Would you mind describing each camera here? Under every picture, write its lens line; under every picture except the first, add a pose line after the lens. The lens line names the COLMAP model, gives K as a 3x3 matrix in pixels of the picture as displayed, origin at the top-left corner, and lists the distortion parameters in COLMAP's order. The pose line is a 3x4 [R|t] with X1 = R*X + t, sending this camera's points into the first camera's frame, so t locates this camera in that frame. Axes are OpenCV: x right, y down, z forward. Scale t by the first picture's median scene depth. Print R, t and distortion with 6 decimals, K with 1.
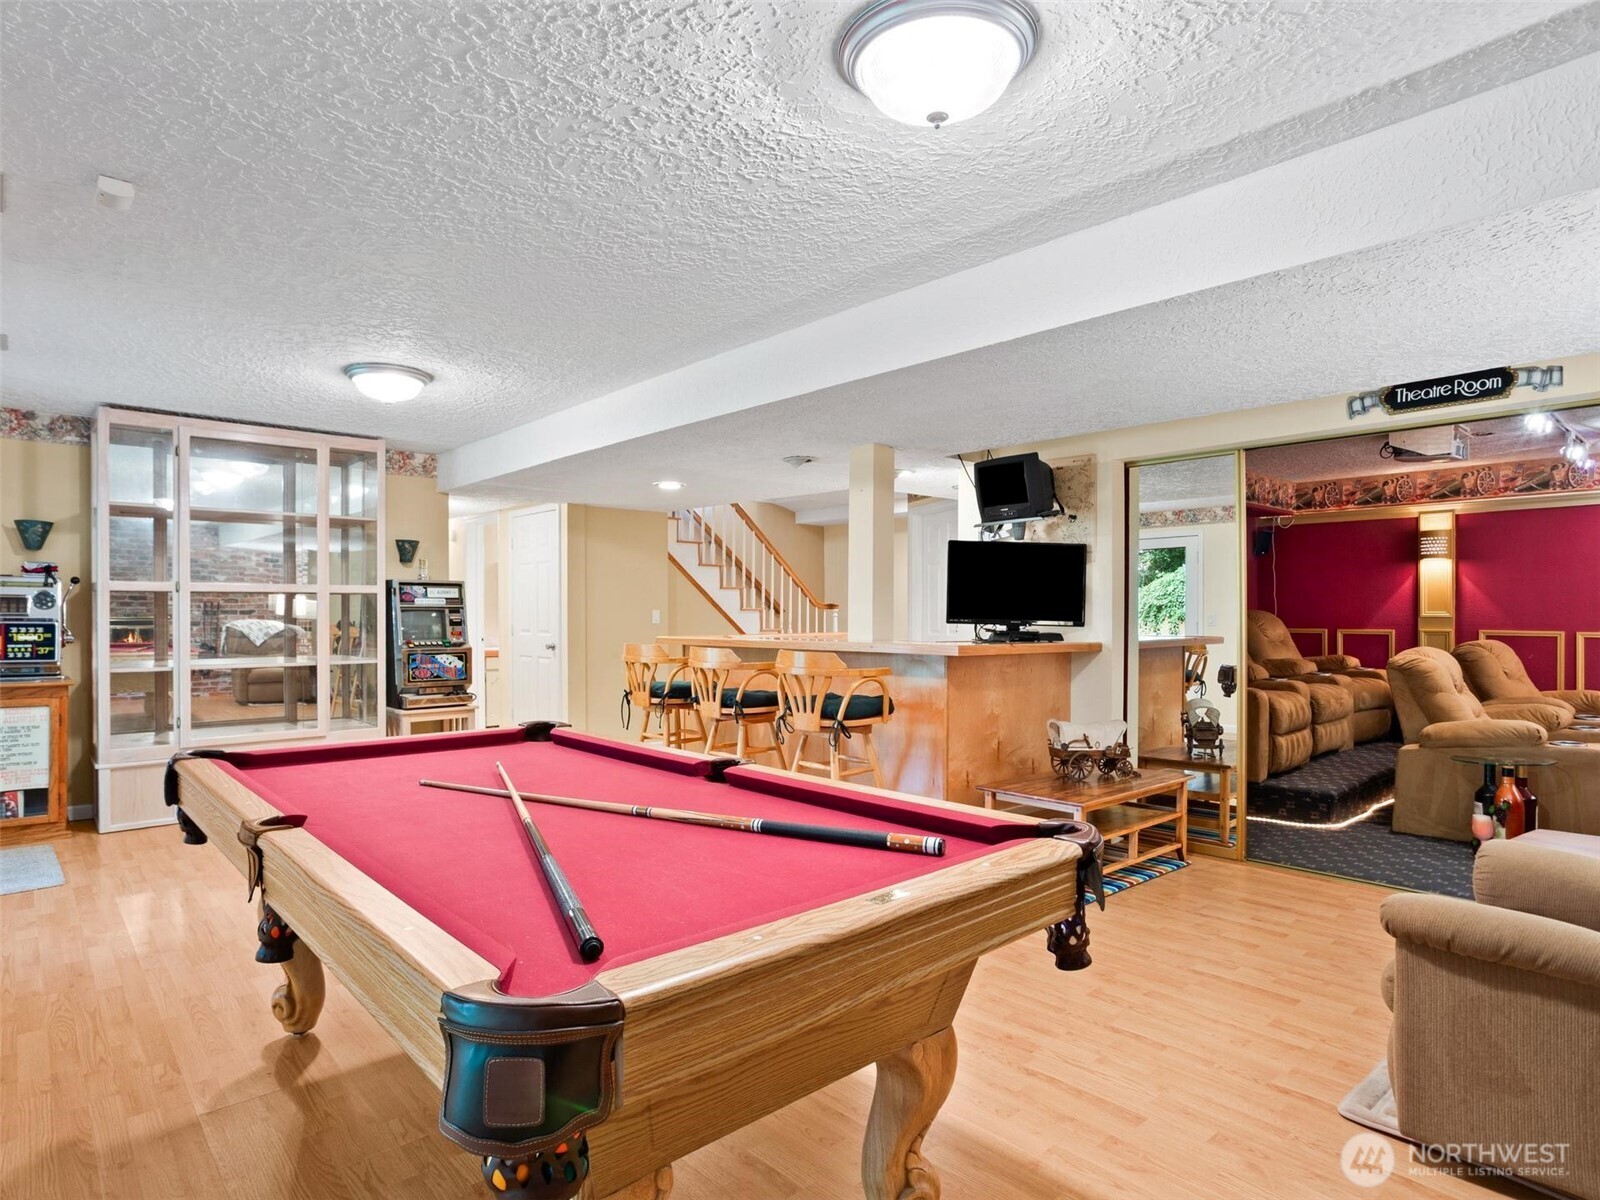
lens RADIAL K [[889.5, 0, 761.3], [0, 889.5, 596.4], [0, 0, 1]] dist [-0.059236, 0.037804]
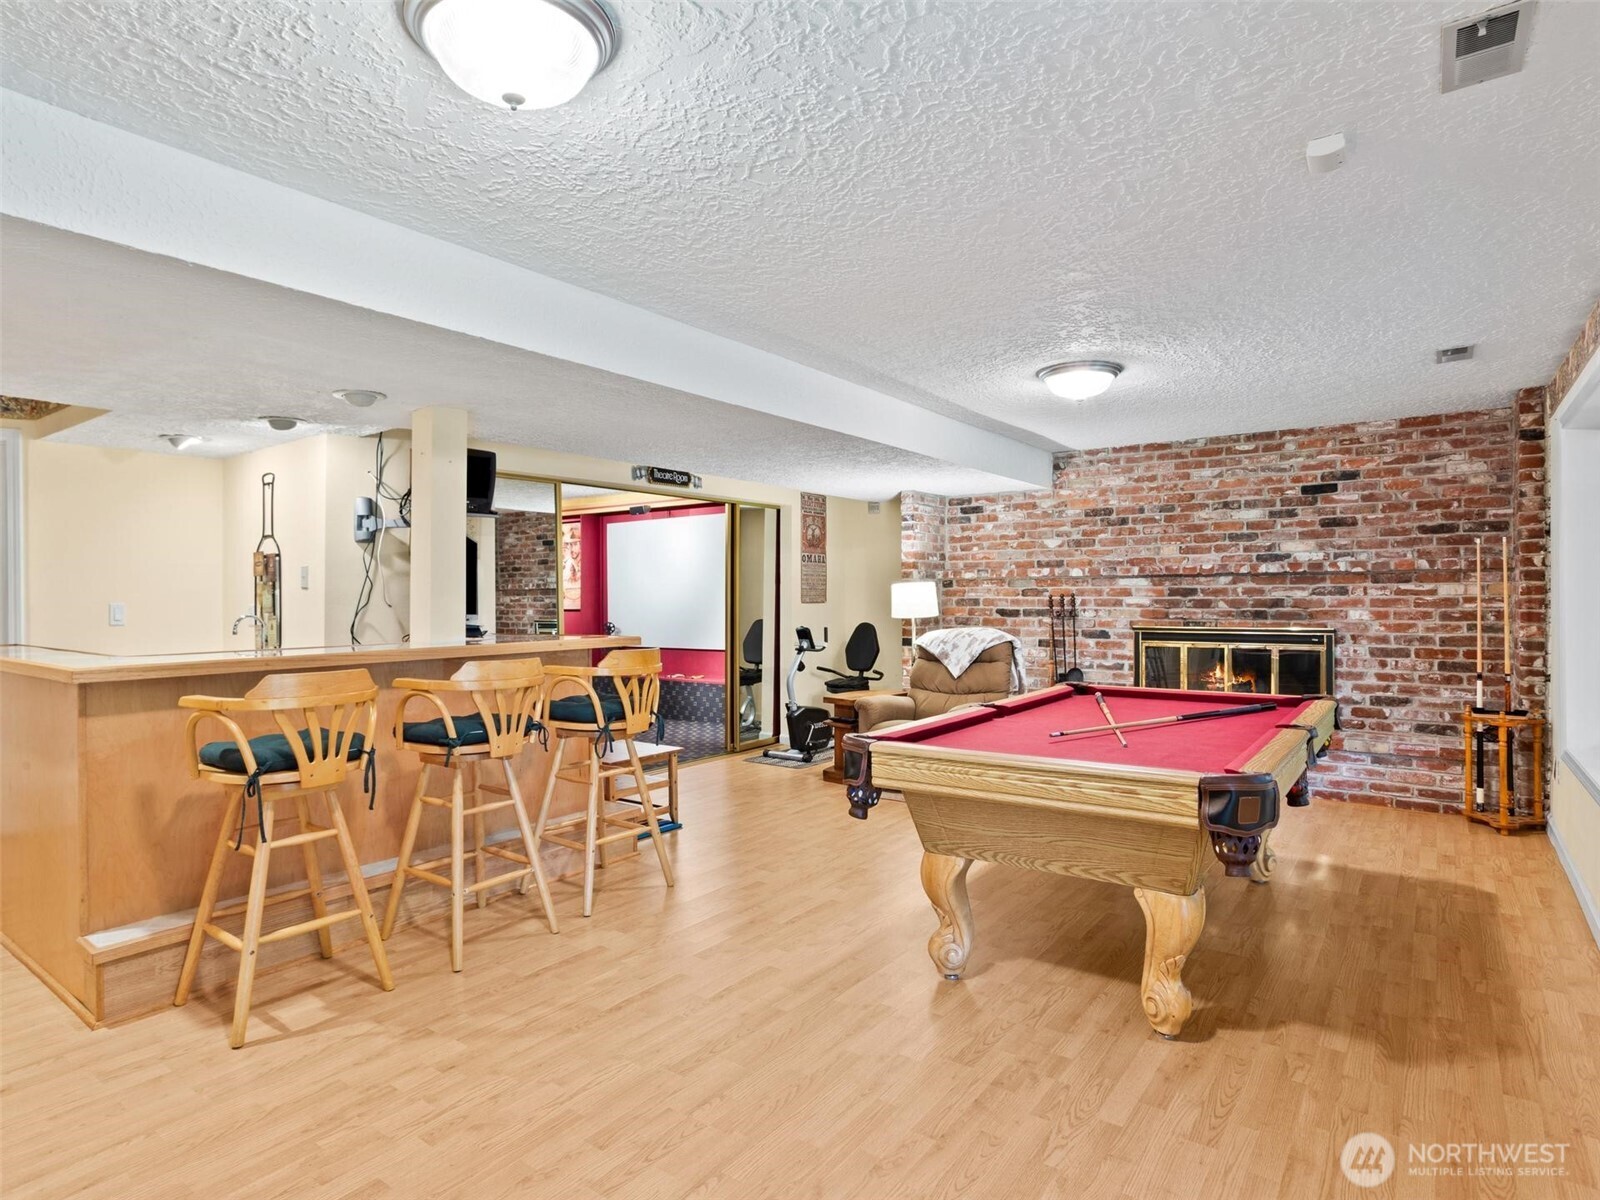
lens RADIAL K [[889.5, 0, 761.3], [0, 889.5, 596.4], [0, 0, 1]] dist [-0.059236, 0.037804]
pose [[-0.205514, -0.001192, 0.978653, -0.514481], [-0.008839, 0.999961, -0.000639, 0.002205], [-0.978614, -0.008781, -0.205517, 0.606595]]
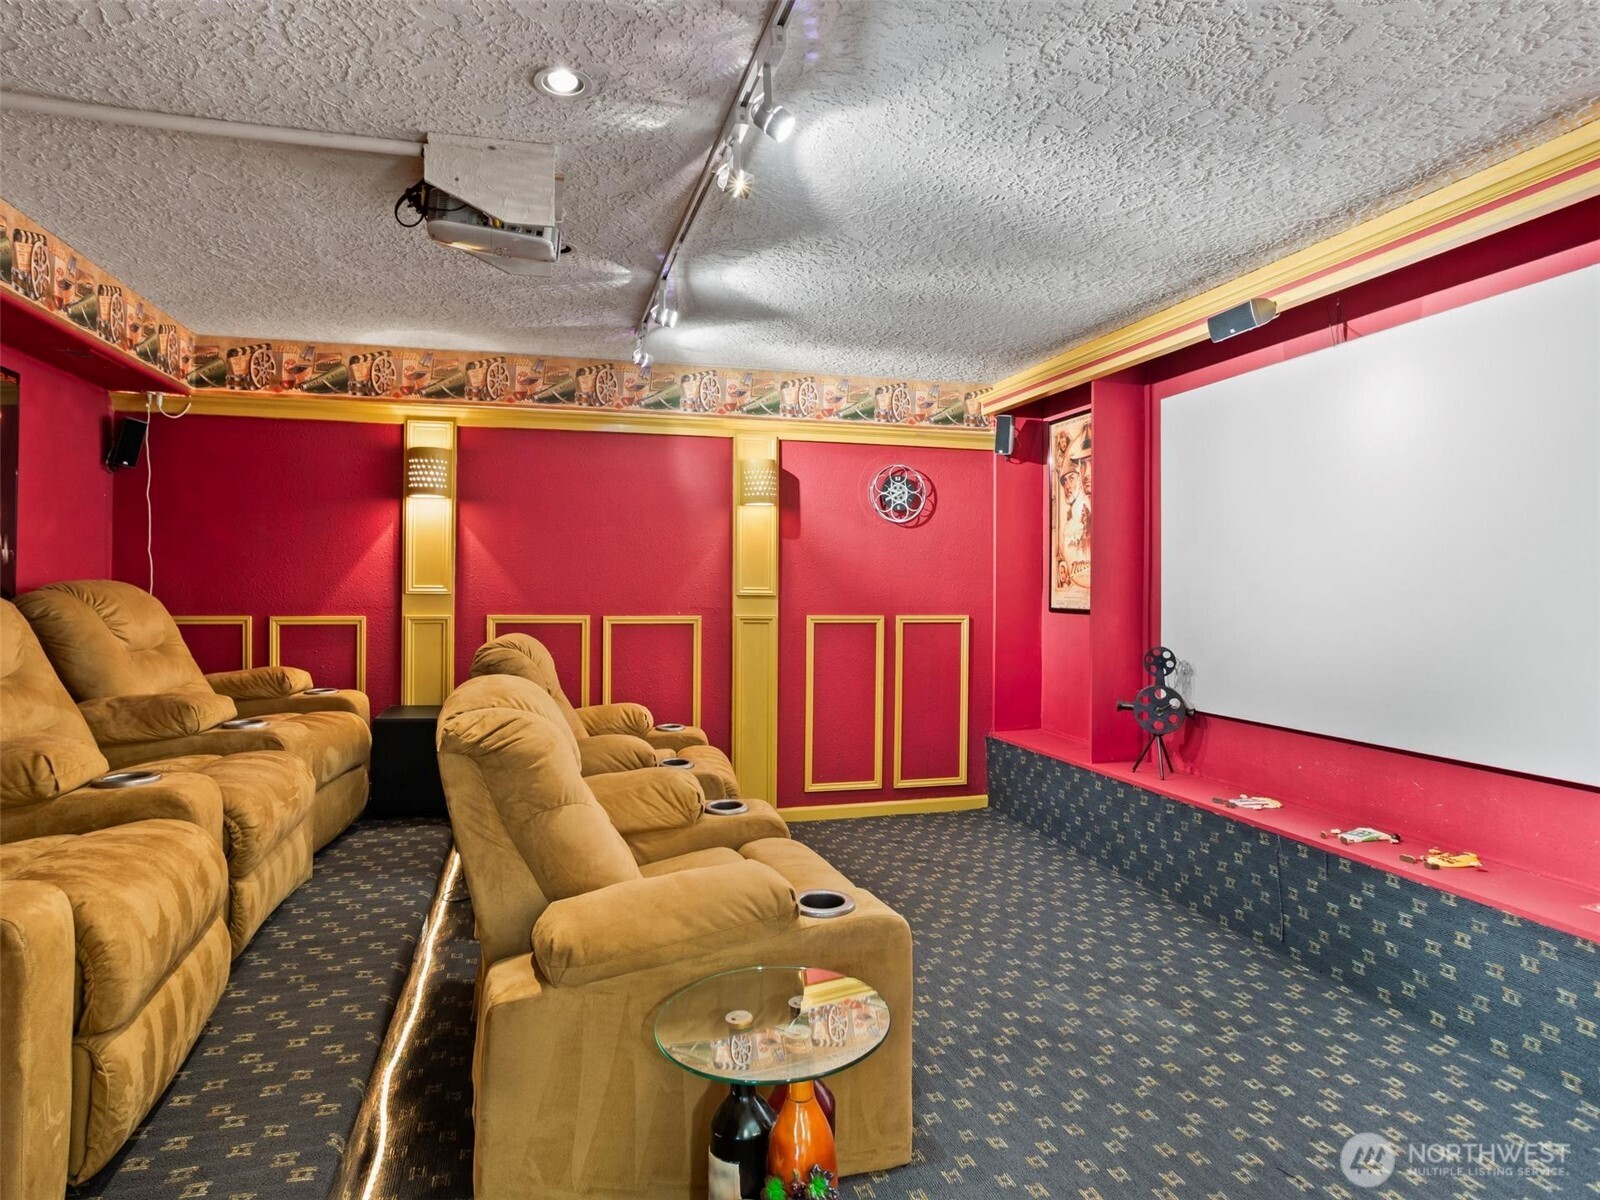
lens RADIAL K [[889.5, 0, 761.3], [0, 889.5, 596.4], [0, 0, 1]] dist [-0.059236, 0.037804]
pose [[0.436820, -0.010228, 0.899491, 0.333479], [-0.024726, 0.999421, 0.023372, 0.005789], [-0.899209, -0.032450, 0.436314, 0.534829]]
